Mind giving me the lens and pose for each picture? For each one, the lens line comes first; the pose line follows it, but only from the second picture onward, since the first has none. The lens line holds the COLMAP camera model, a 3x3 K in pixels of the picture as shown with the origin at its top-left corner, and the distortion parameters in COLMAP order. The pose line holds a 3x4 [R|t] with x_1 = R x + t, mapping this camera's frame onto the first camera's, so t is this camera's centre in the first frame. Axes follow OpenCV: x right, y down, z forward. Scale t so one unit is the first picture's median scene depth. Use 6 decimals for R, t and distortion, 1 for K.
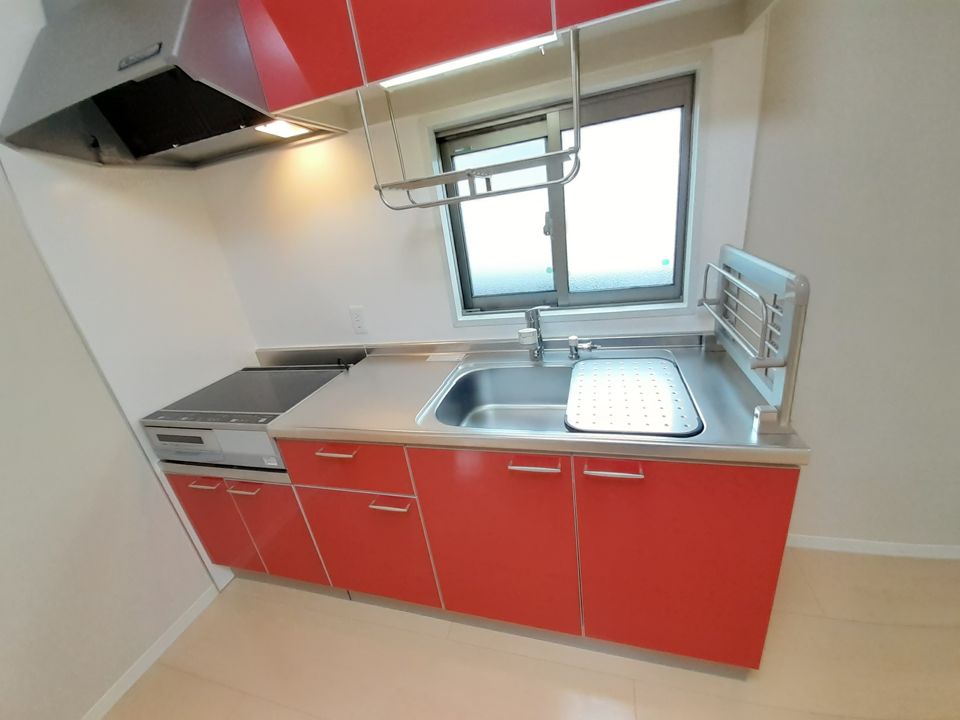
lens RADIAL K [[382.2, 0, 480.0], [0, 382.2, 360.0], [0, 0, 1]] dist [-0.003786, -0.000601]
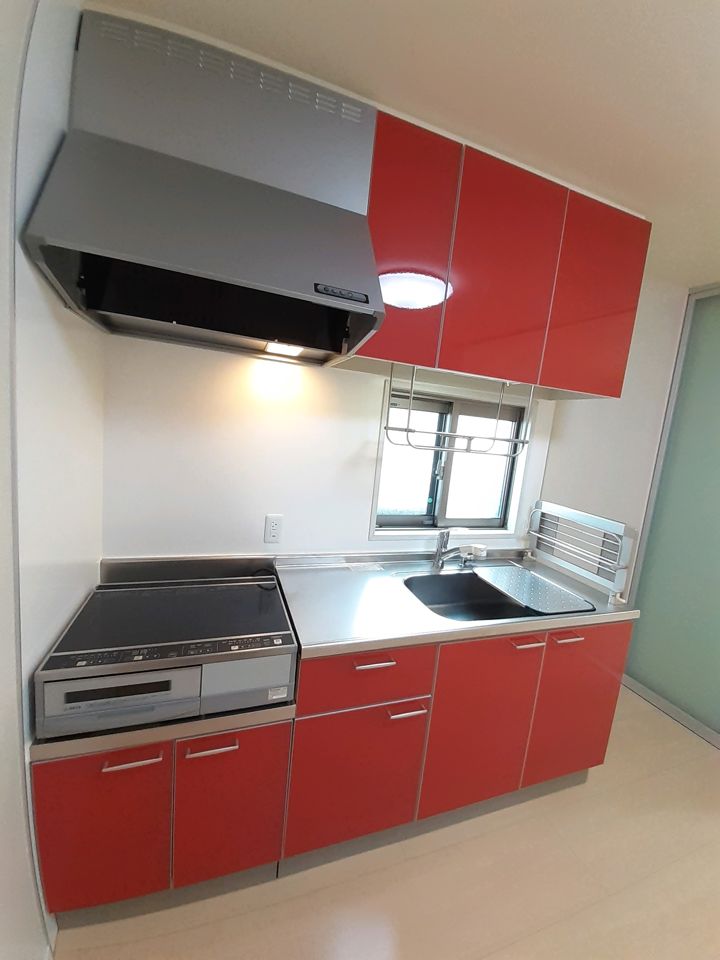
lens RADIAL K [[382.2, 0, 360.0], [0, 382.2, 480.0], [0, 0, 1]] dist [-0.003786, -0.000601]
pose [[0.785217, 0.131287, 0.605143, -0.946024], [0.016813, 0.972385, -0.232777, 0.003946], [-0.618993, 0.192955, 0.761325, 0.141796]]
